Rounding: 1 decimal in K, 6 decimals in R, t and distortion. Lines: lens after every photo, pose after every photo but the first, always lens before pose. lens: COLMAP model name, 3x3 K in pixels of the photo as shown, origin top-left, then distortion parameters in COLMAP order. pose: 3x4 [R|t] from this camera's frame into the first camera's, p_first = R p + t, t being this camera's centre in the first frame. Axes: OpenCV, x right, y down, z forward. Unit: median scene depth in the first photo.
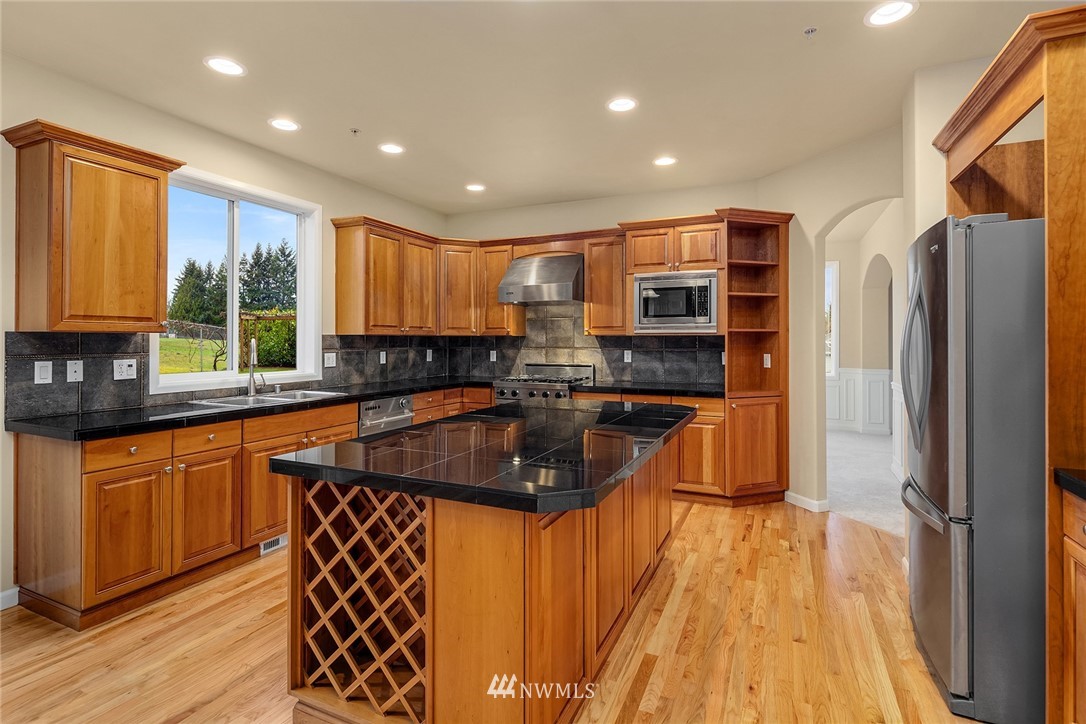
lens RADIAL K [[525.1, 0, 545.4], [0, 525.1, 334.7], [0, 0, 1]] dist [-0.002179, -0.000987]
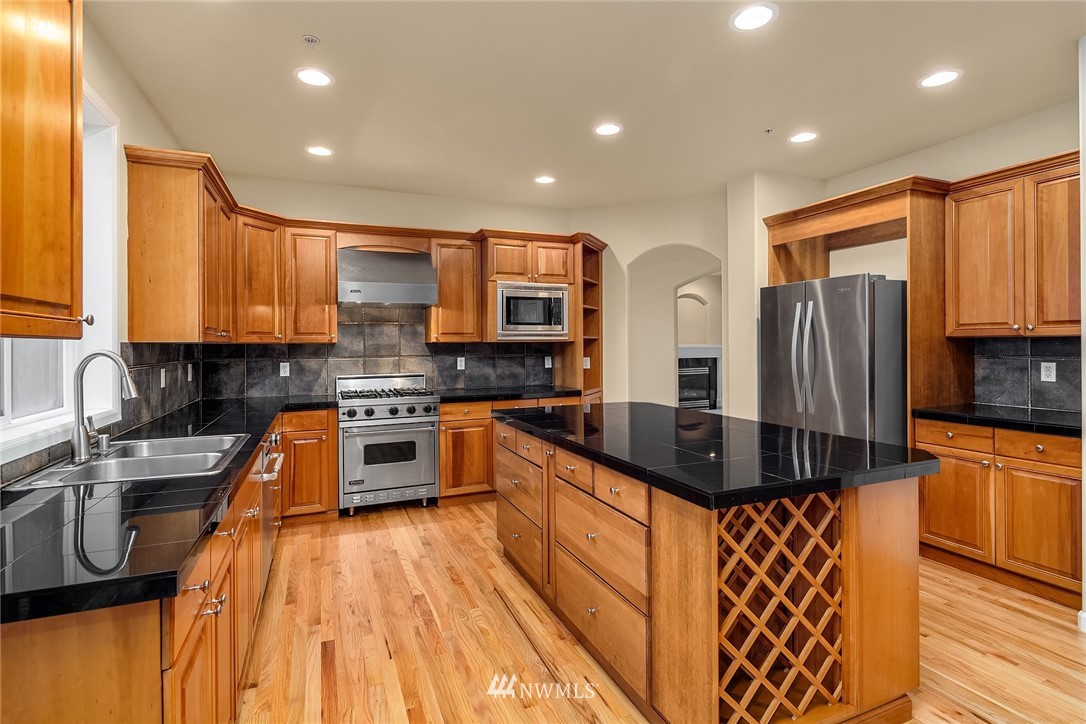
lens RADIAL K [[525.1, 0, 545.4], [0, 525.1, 334.7], [0, 0, 1]] dist [-0.002179, -0.000987]
pose [[0.672913, 0.007815, 0.739681, -0.540445], [0.001045, 0.999933, -0.011515, -0.001041], [-0.739721, 0.008522, 0.672860, 0.262098]]
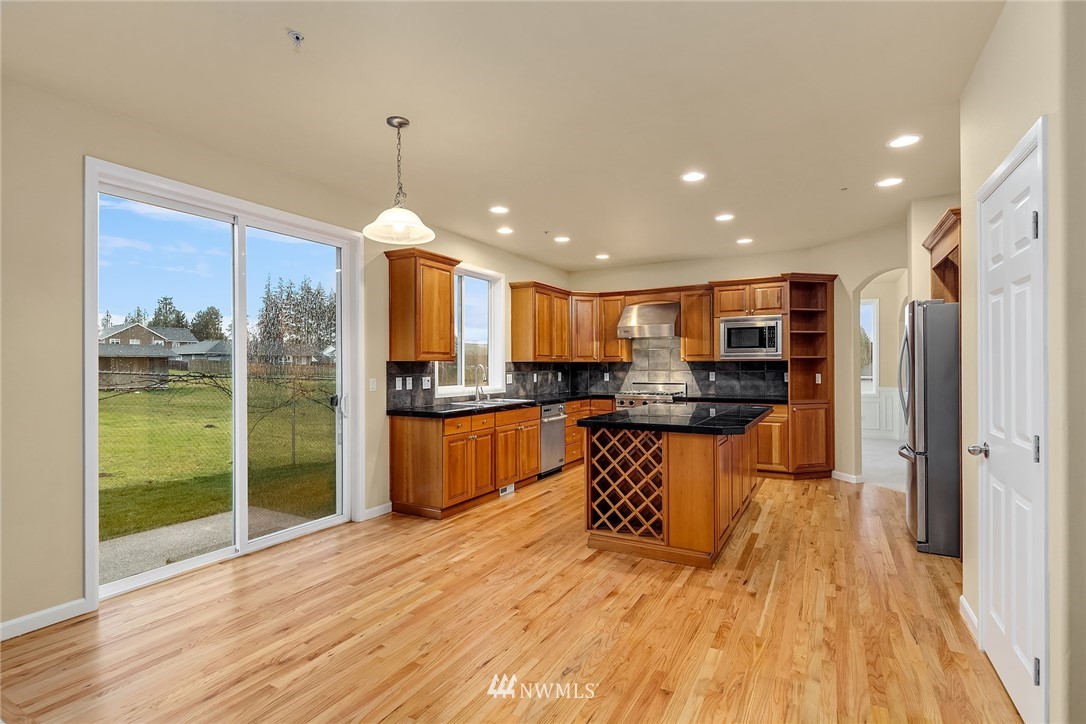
lens RADIAL K [[524.3, 0, 543.0], [0, 524.3, 362.0], [0, 0, 1]] dist [-0.003084, -0.000780]
pose [[0.996742, -0.005170, -0.080489, -0.201948], [0.005366, 0.999983, 0.002221, -0.002150], [0.080476, -0.002646, 0.996753, -0.463729]]
